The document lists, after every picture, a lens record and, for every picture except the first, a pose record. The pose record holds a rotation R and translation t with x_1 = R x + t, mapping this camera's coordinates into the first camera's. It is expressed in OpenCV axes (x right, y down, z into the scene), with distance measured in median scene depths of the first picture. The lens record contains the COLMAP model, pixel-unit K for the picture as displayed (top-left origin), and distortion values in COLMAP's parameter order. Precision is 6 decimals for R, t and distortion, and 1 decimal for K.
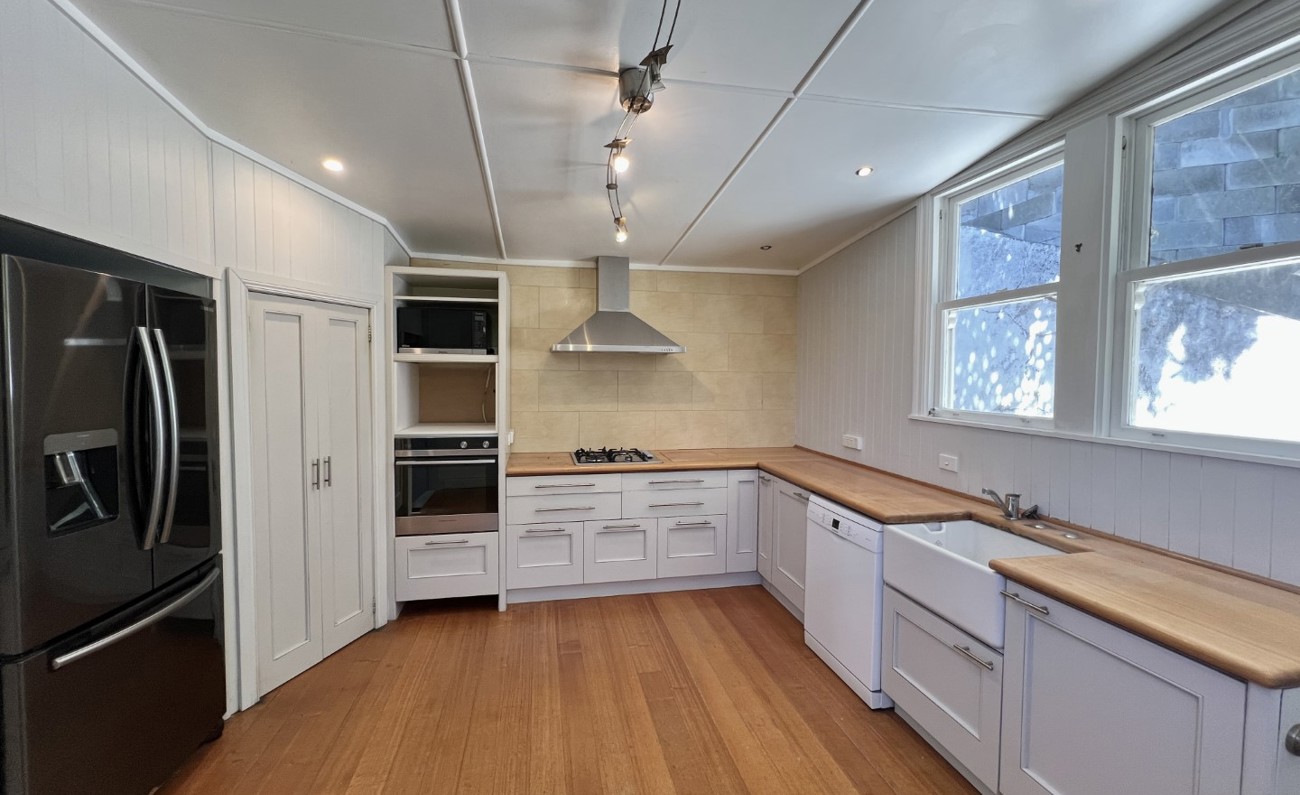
lens RADIAL K [[518.0, 0, 646.1], [0, 518.0, 395.5], [0, 0, 1]] dist [0.000073, 0.000634]
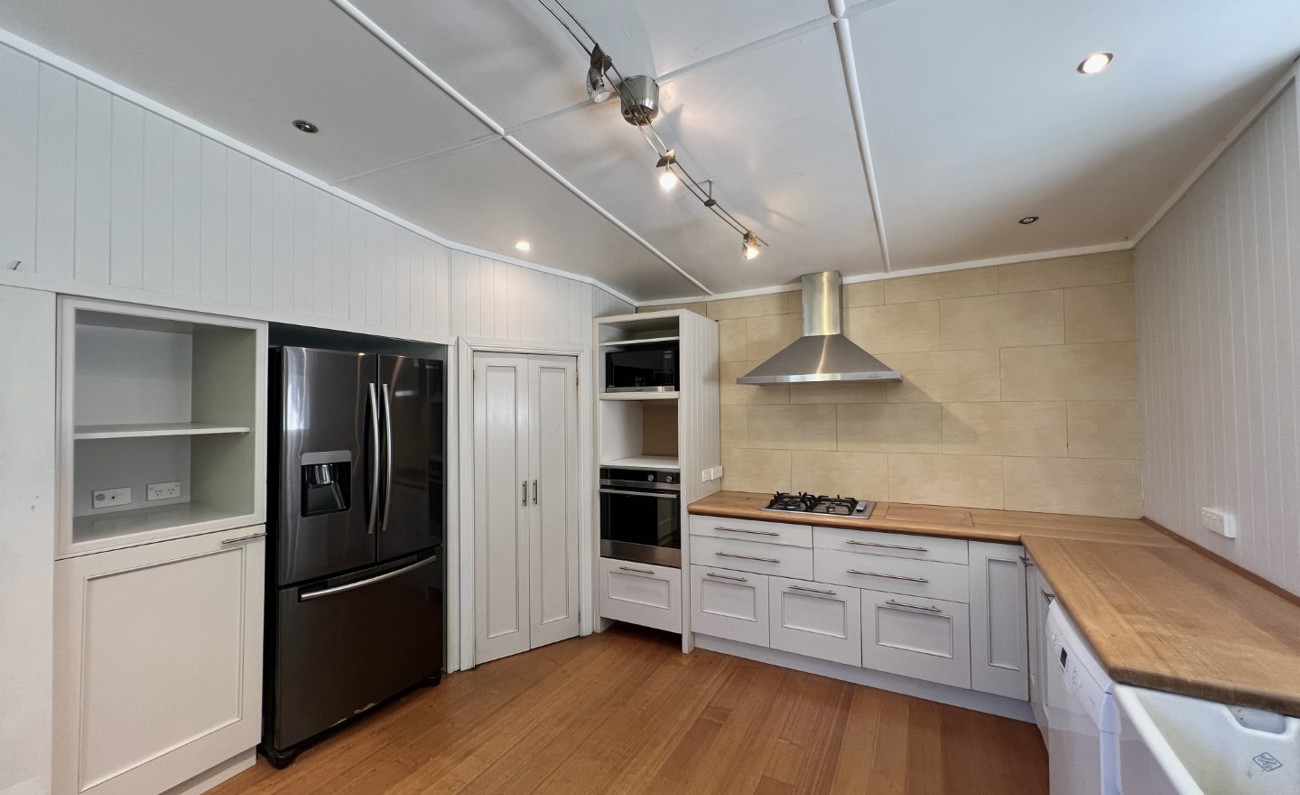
lens RADIAL K [[517.5, 0, 647.8], [0, 517.5, 395.8], [0, 0, 1]] dist [0.000673, 0.000075]
pose [[0.770692, -0.030635, -0.636471, 0.327999], [-0.010557, 0.998093, -0.060824, -0.007083], [0.637120, 0.053596, 0.768899, 0.195309]]
